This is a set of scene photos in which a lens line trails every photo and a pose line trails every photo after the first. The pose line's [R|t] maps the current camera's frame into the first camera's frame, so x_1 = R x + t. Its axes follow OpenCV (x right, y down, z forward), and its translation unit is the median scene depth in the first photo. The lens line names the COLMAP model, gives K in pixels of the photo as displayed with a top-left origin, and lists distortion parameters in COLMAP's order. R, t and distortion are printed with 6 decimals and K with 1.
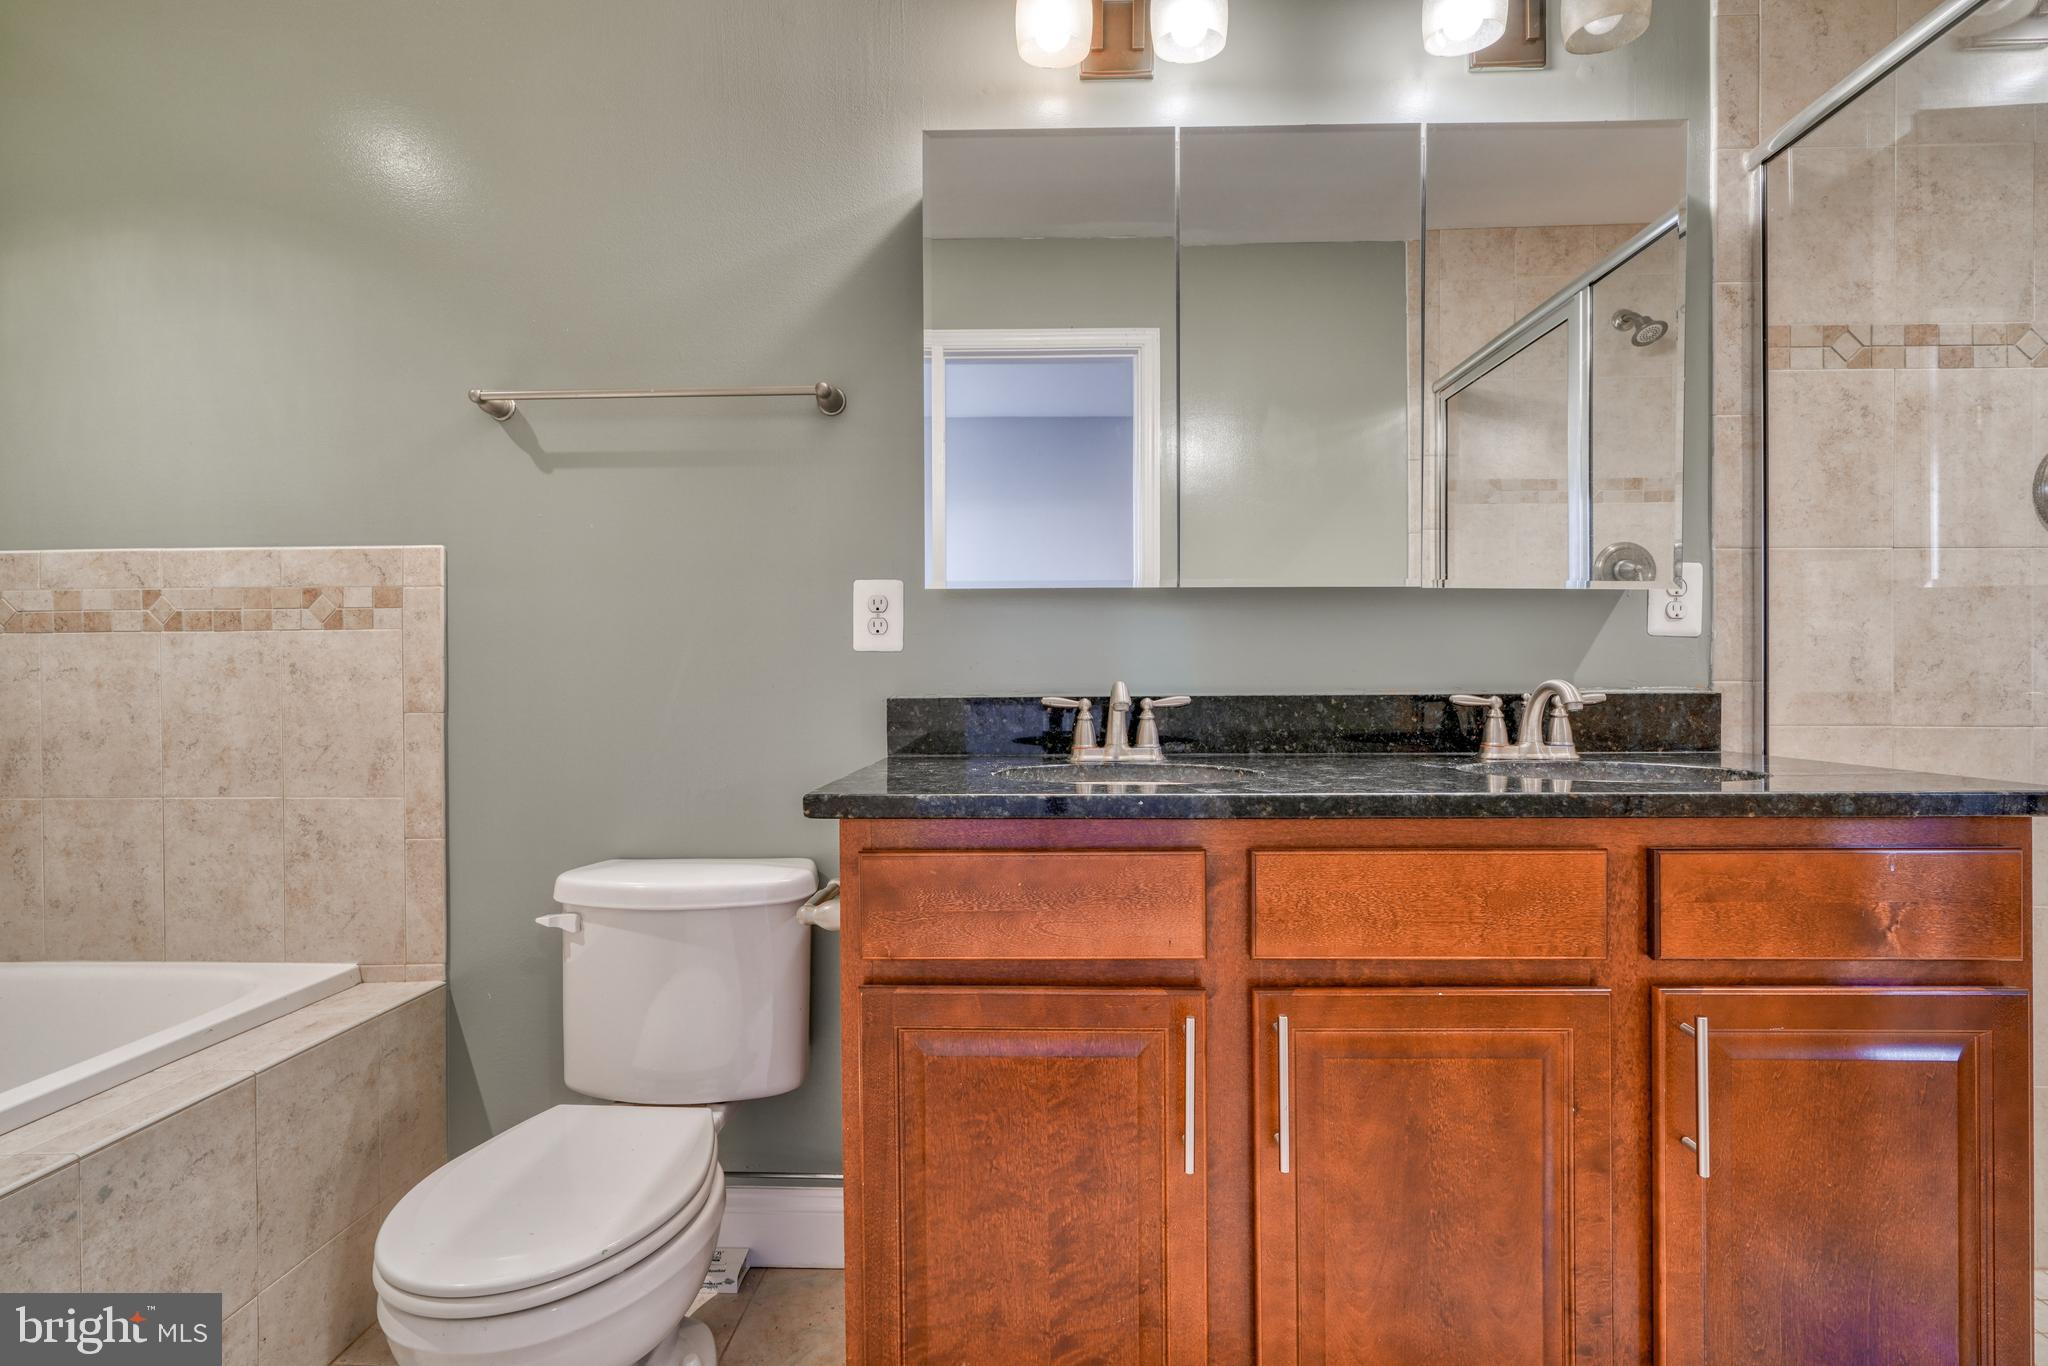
lens RADIAL K [[948.5, 0, 1031.2], [0, 948.5, 689.8], [0, 0, 1]] dist [-0.003433, 0.000108]
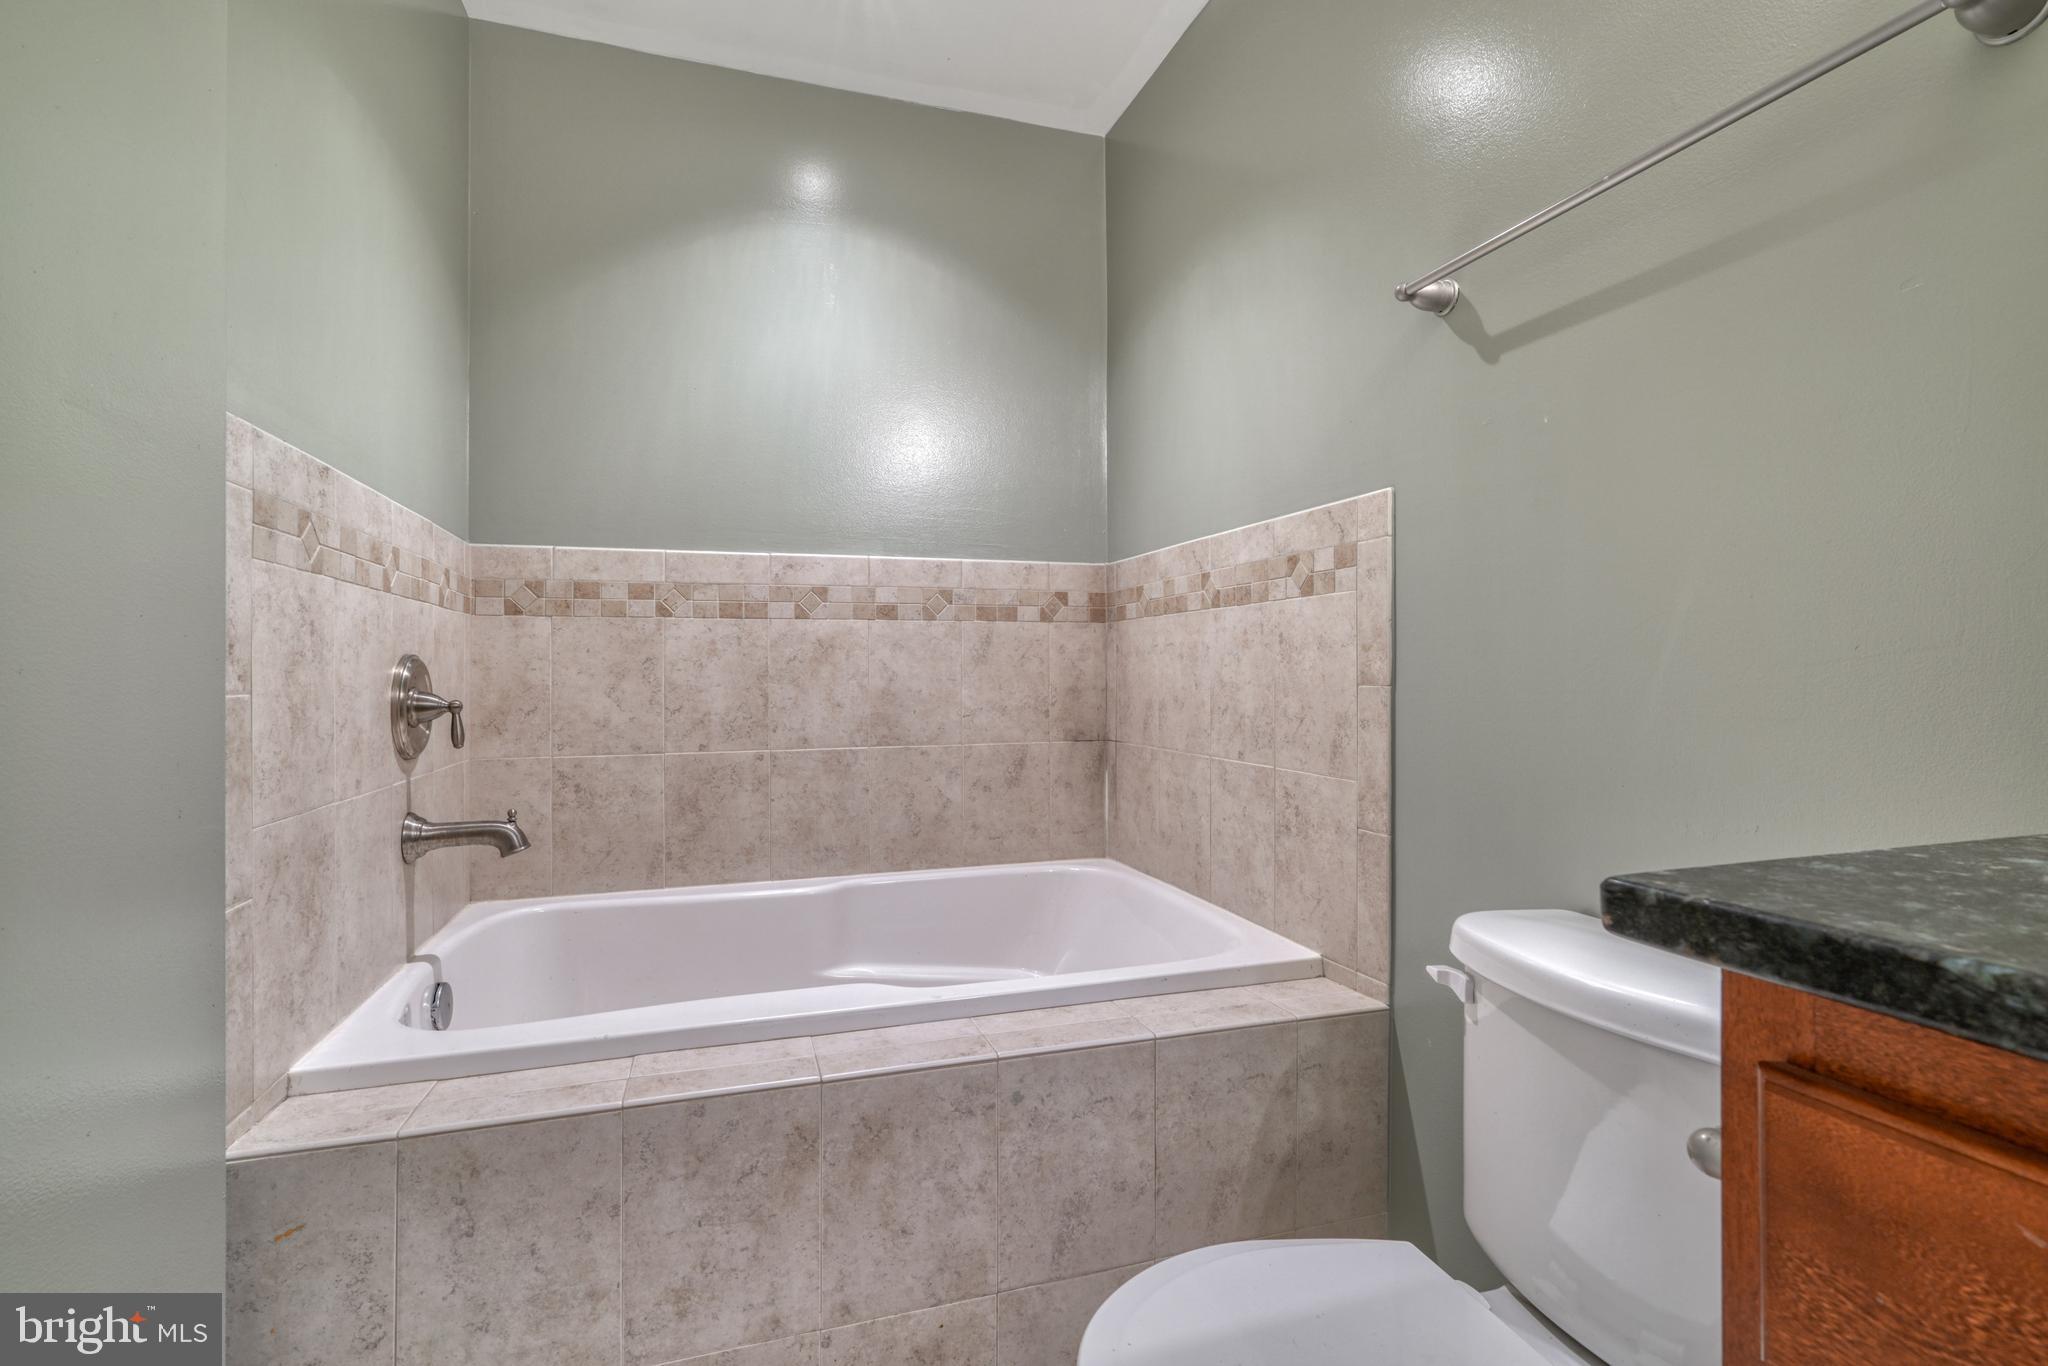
lens RADIAL K [[928.2, 0, 1021.8], [0, 928.2, 668.1], [0, 0, 1]] dist [-0.004801, 0.000112]
pose [[0.335756, 0.001153, -0.941948, 0.045697], [-0.009219, 0.999955, -0.002062, 0.013276], [0.941904, 0.009376, 0.335752, 0.417723]]
